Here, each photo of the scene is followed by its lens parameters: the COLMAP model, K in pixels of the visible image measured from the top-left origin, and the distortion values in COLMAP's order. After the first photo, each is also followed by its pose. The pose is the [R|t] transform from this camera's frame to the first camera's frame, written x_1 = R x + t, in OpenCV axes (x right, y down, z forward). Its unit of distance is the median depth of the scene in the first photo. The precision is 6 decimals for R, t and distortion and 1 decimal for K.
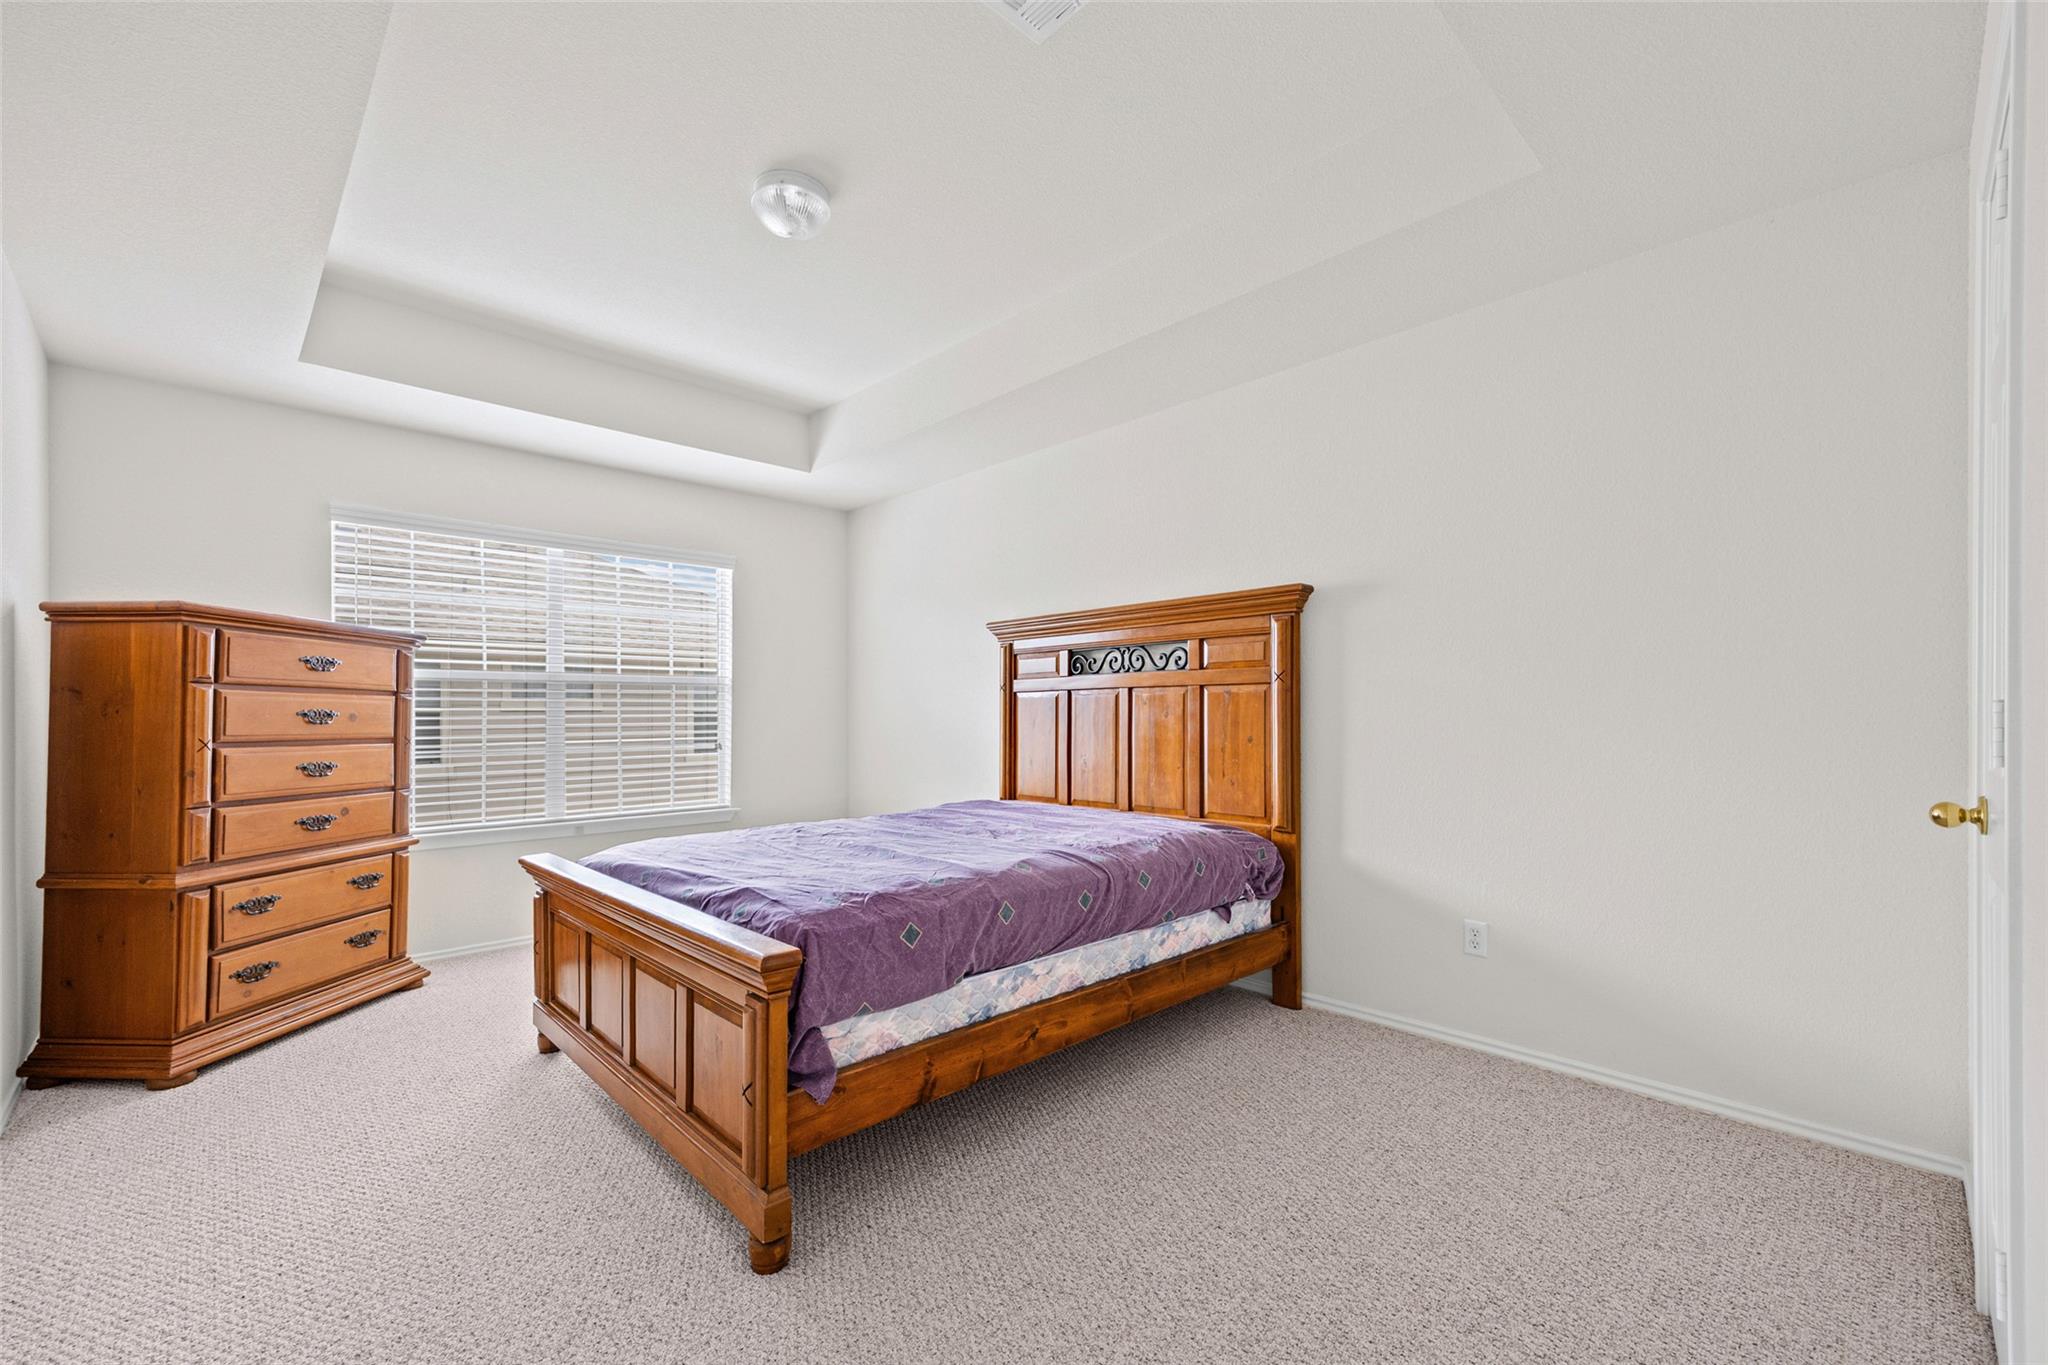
lens RADIAL K [[791.9, 0, 1027.0], [0, 791.9, 688.4], [0, 0, 1]] dist [0.001699, 0.000085]
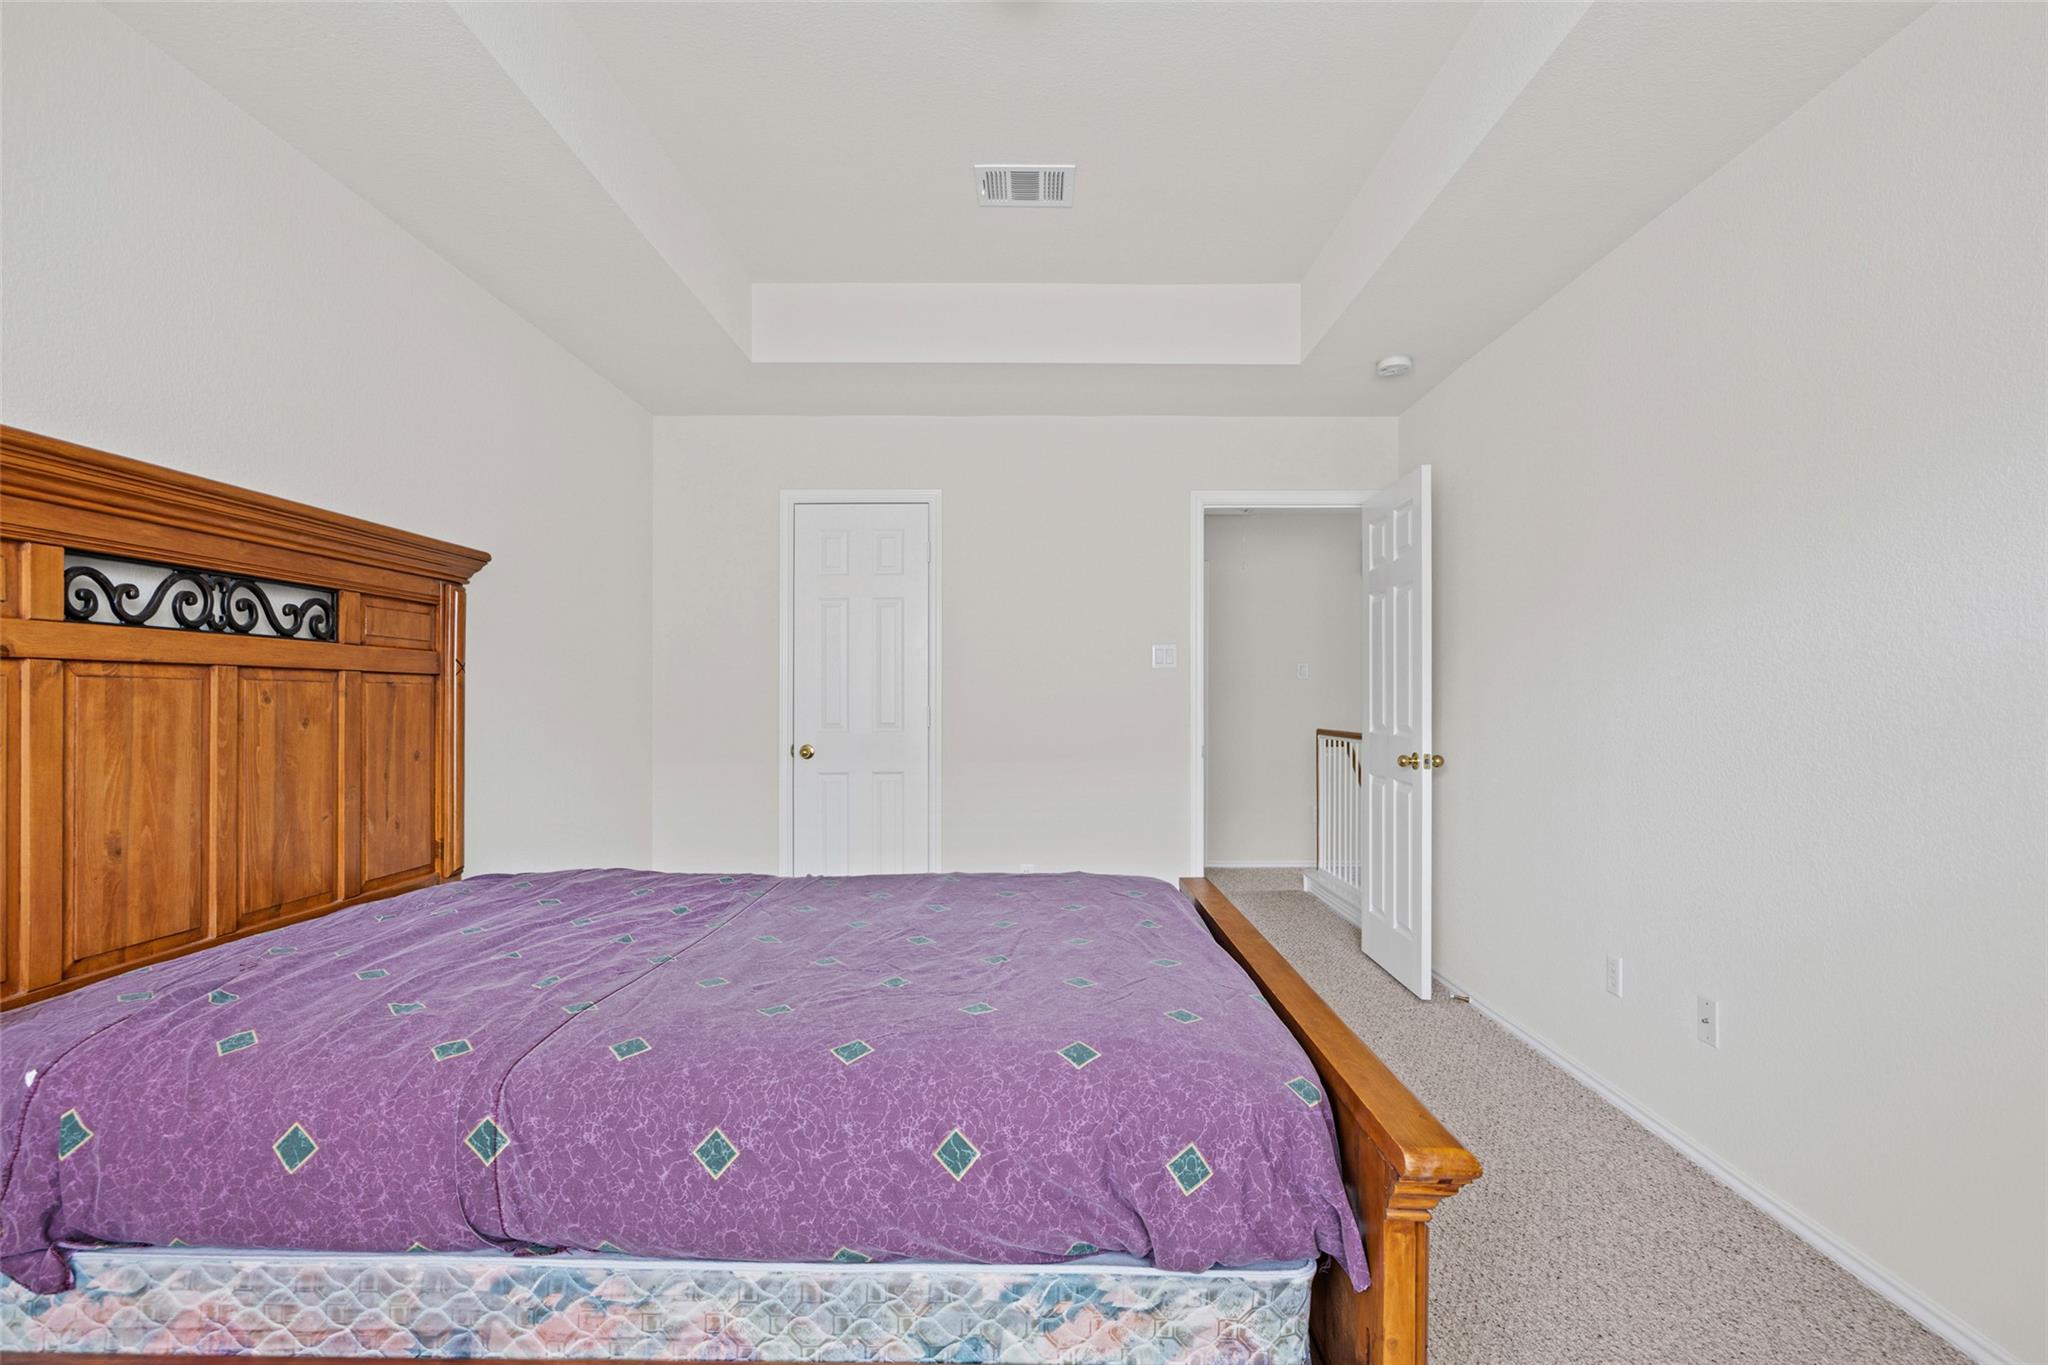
lens RADIAL K [[1007.7, 0, 1024.0], [0, 1007.7, 682.5], [0, 0, 1]] dist [-0.017463, 0.000009]
pose [[-0.684553, 0.016249, 0.728782, -0.643007], [-0.017732, 0.999085, -0.038931, 0.023933], [-0.728747, -0.039574, -0.683639, 1.107414]]
